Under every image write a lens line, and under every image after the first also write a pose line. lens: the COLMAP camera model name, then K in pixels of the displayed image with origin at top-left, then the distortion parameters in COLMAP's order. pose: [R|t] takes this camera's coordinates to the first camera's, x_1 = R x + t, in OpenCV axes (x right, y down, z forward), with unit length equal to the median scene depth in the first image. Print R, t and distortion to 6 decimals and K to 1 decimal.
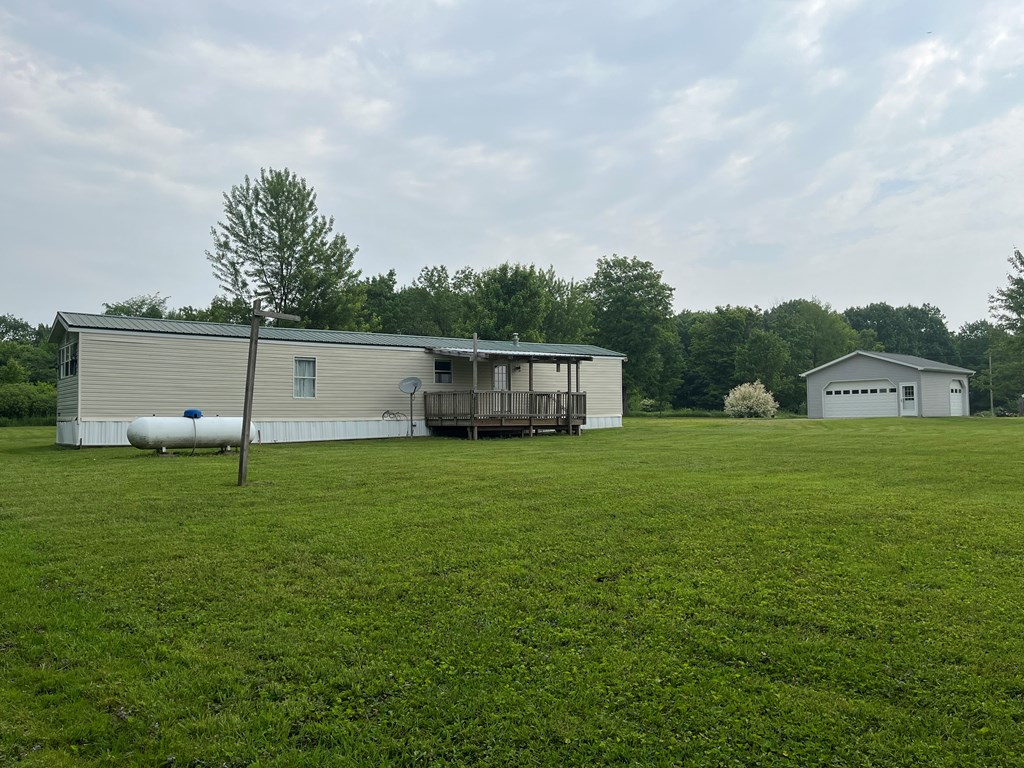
lens RADIAL K [[771.1, 0, 516.4], [0, 771.1, 386.5], [0, 0, 1]] dist [0.065138, -0.072137]
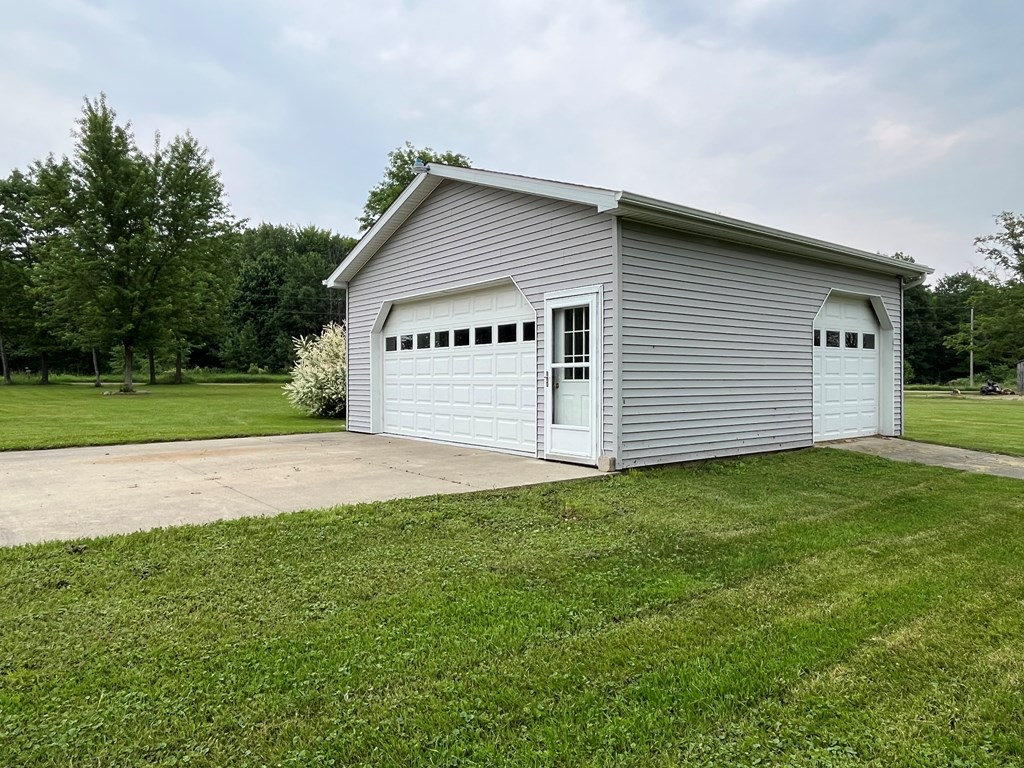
lens RADIAL K [[667.3, 0, 512.0], [0, 667.3, 384.0], [0, 0, 1]] dist [-0.002535, -0.000643]
pose [[0.998439, 0.012560, -0.054422, 0.453301], [-0.009558, 0.998436, 0.055083, 0.009001], [0.055029, -0.054477, 0.996998, 0.757211]]
